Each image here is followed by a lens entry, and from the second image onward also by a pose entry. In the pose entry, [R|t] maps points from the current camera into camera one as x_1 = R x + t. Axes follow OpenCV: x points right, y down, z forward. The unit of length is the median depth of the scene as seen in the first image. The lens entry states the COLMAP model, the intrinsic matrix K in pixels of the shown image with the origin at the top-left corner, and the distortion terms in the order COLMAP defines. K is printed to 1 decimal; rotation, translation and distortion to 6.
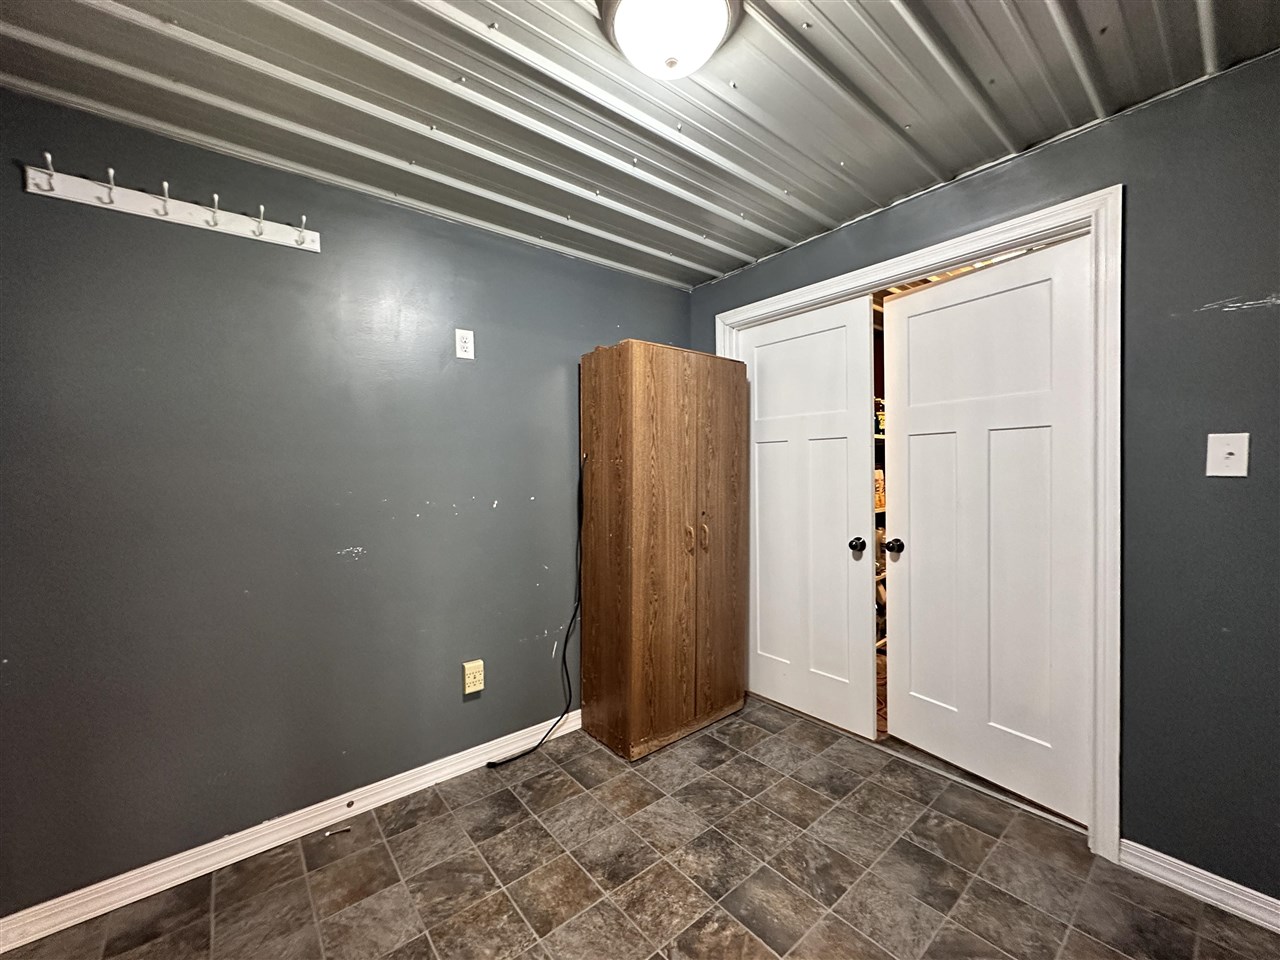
lens RADIAL K [[511.6, 0, 616.6], [0, 511.6, 476.2], [0, 0, 1]] dist [-0.002339, -0.005358]
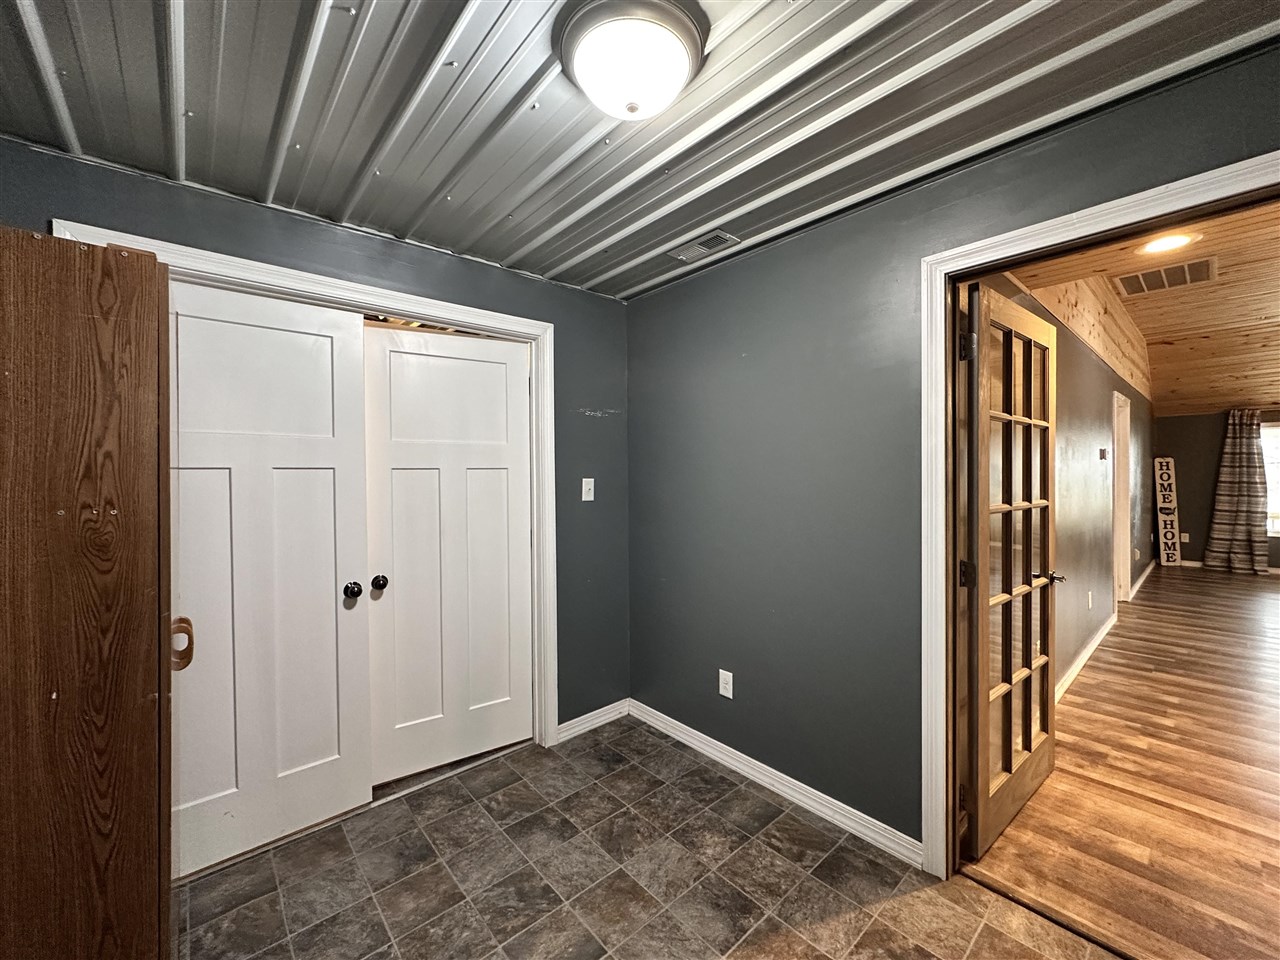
lens RADIAL K [[512.1, 0, 640.0], [0, 512.1, 480.0], [0, 0, 1]] dist [0.004529, 0.000812]
pose [[-0.048335, 0.007449, 0.998803, -0.624308], [0.058262, 0.998291, -0.004626, -0.037627], [-0.997130, 0.057969, -0.048687, 0.748486]]
